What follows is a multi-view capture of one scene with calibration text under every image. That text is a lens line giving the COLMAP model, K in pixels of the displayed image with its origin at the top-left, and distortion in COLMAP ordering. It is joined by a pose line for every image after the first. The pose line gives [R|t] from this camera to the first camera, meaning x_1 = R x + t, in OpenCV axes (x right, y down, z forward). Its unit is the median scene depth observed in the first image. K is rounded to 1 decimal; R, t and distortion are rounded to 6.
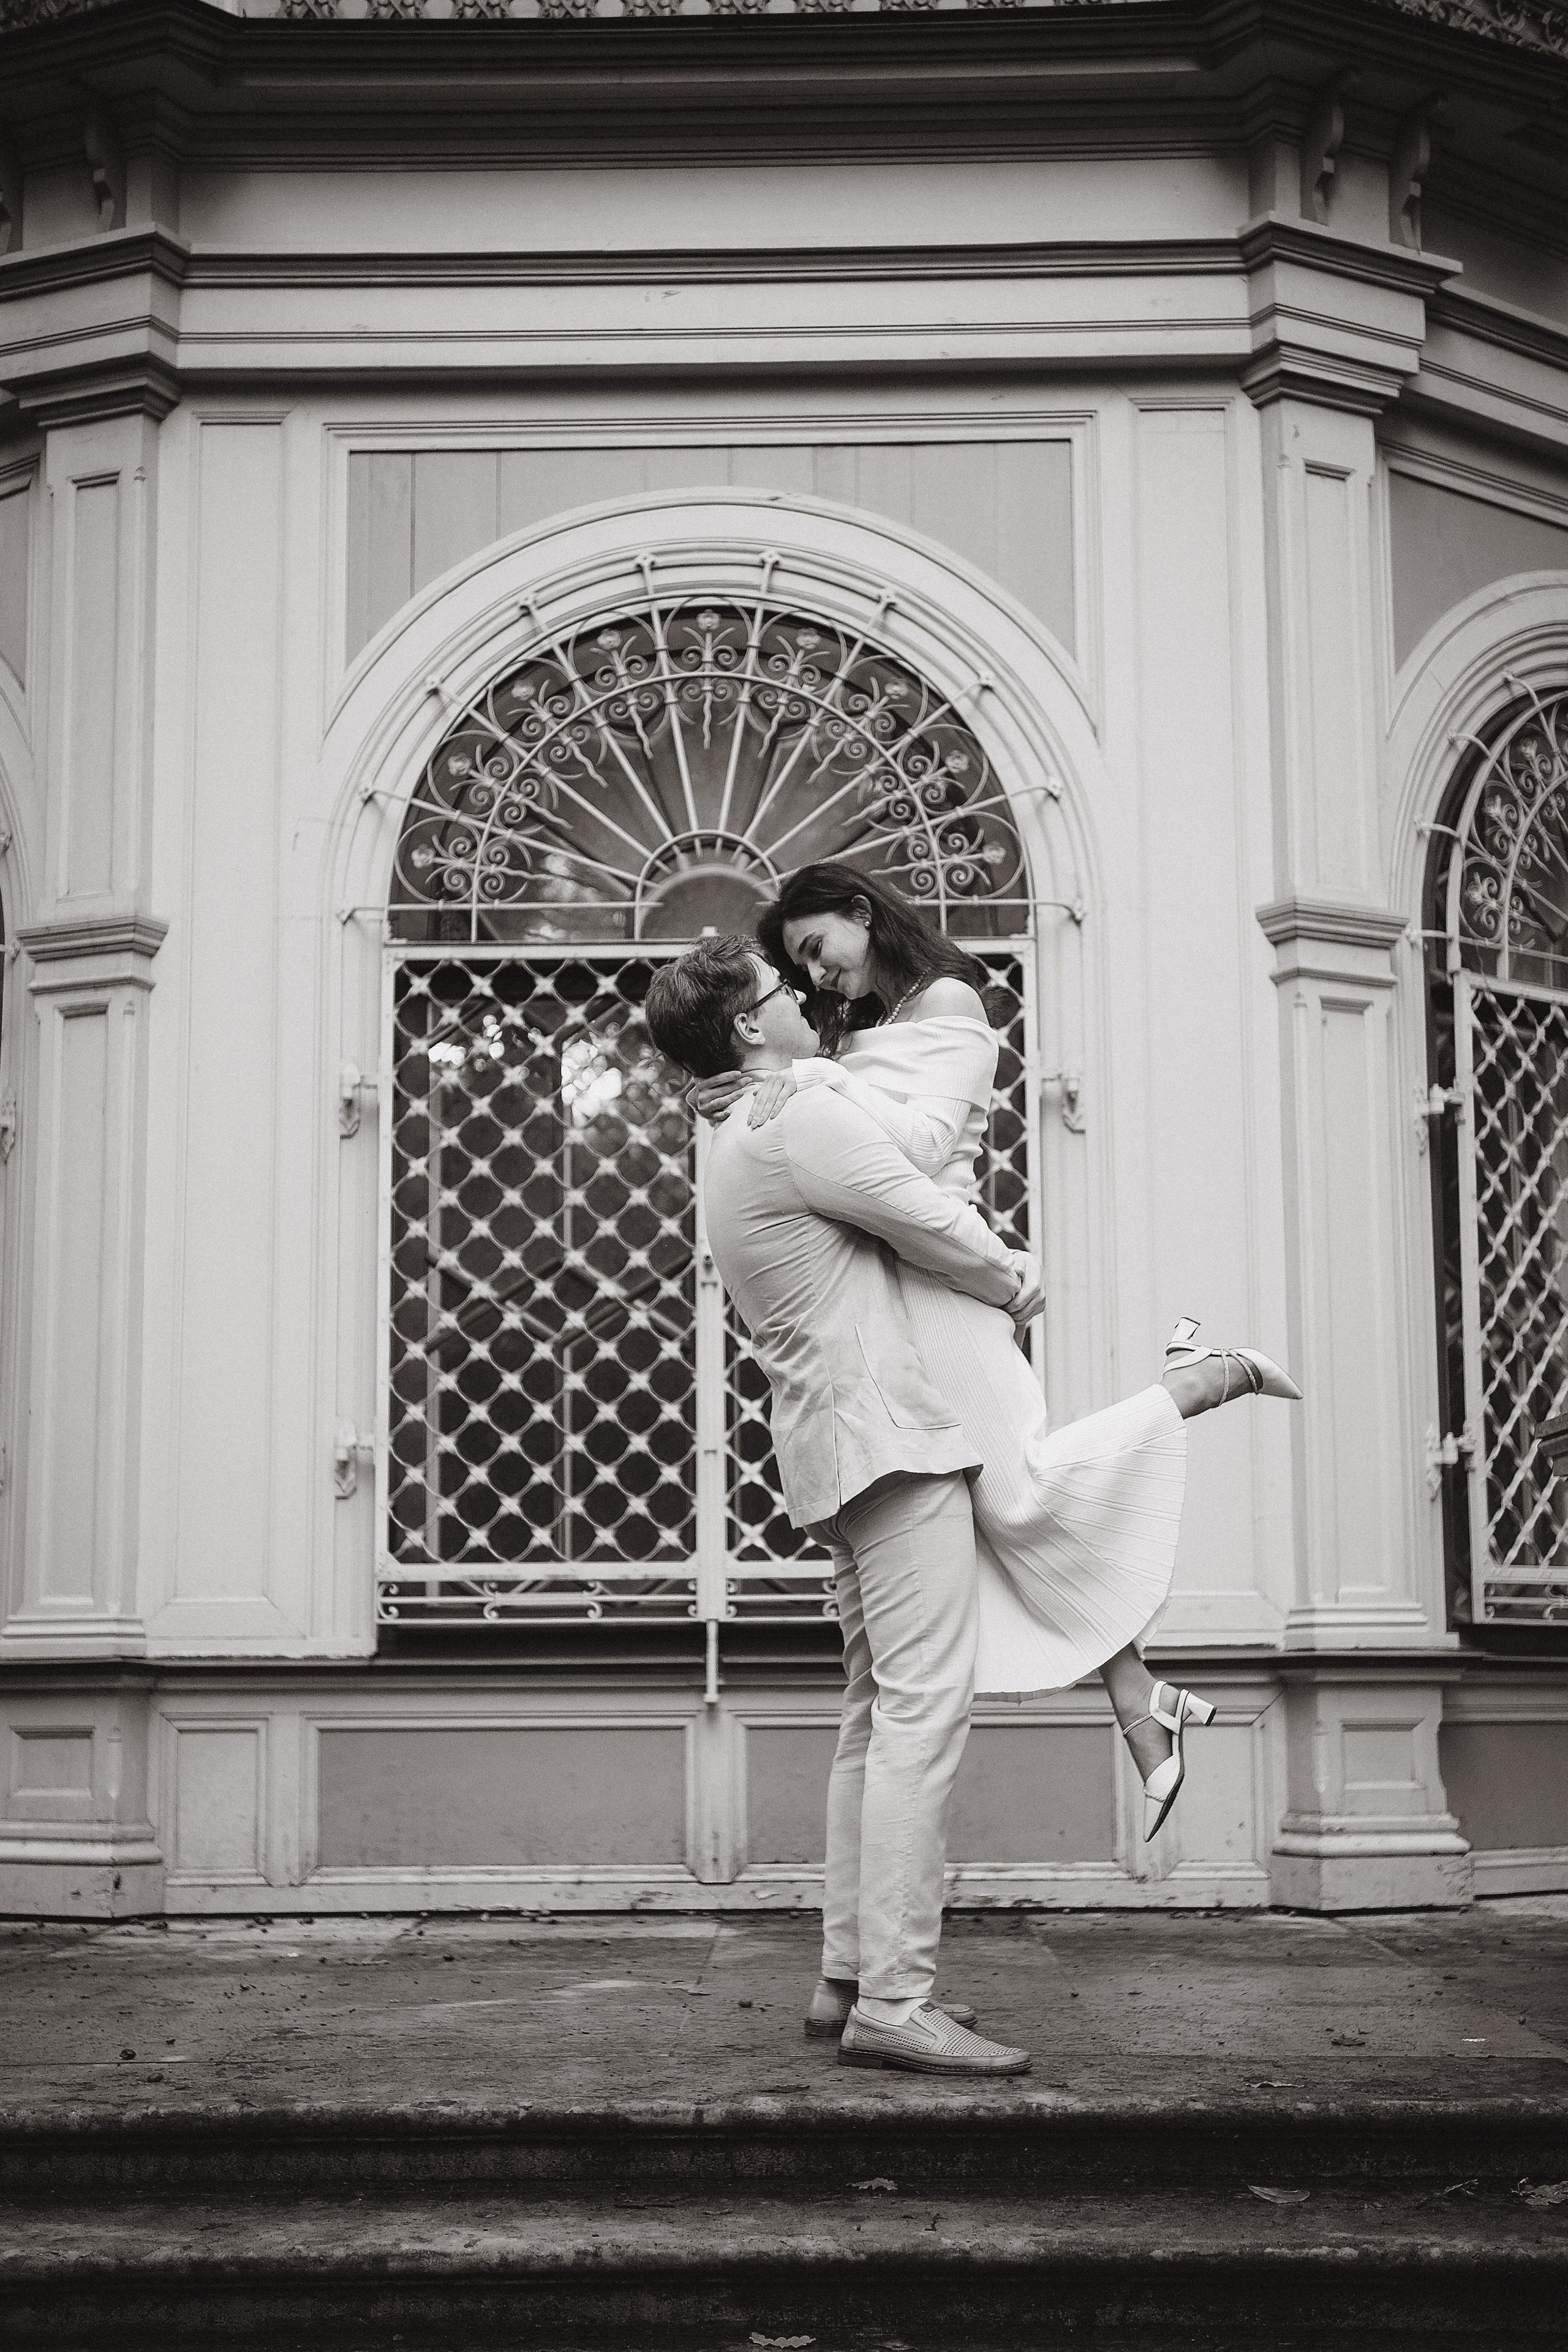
lens RADIAL K [[3385.5, 0, 788.3], [0, 3385.5, 1238.8], [0, 0, 1]] dist [-0.012747, 0.698572]
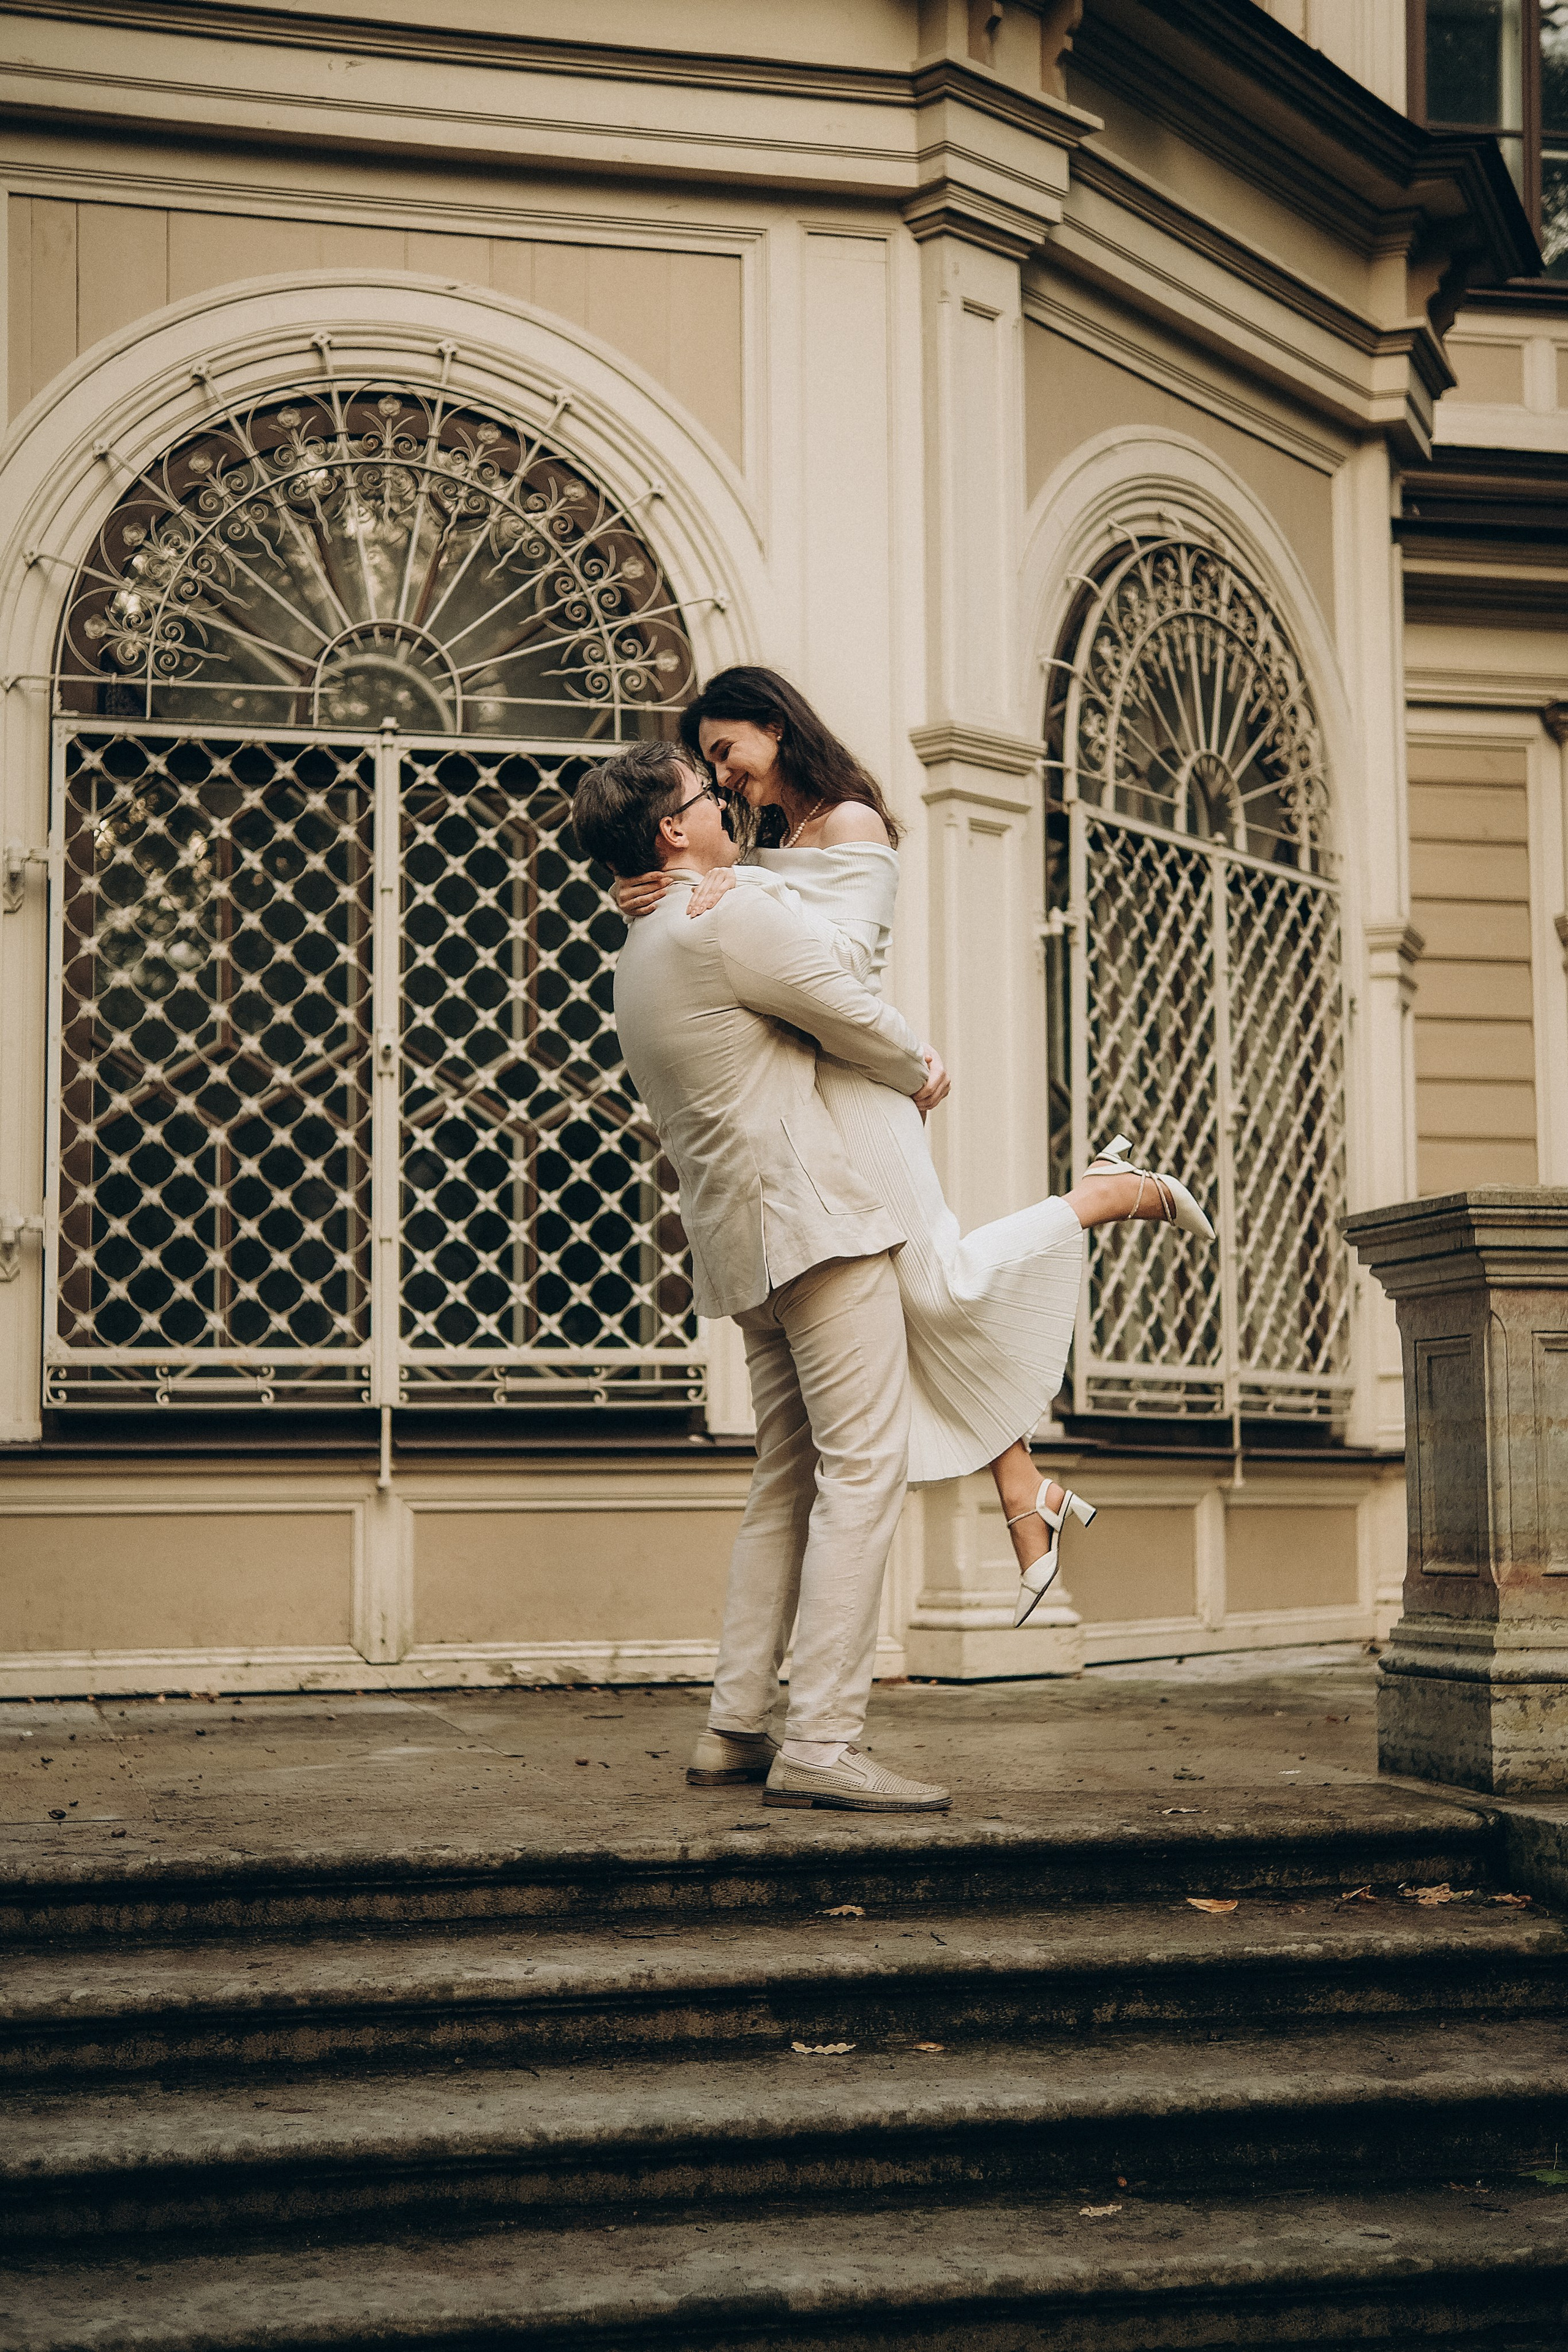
lens RADIAL K [[3385.5, 0, 788.3], [0, 3385.5, 1238.8], [0, 0, 1]] dist [-0.012747, 0.698572]
pose [[0.967657, 0.018241, 0.251610, -0.157834], [-0.030974, 0.998427, 0.046740, 0.011364], [-0.250362, -0.053021, 0.966699, -0.006751]]
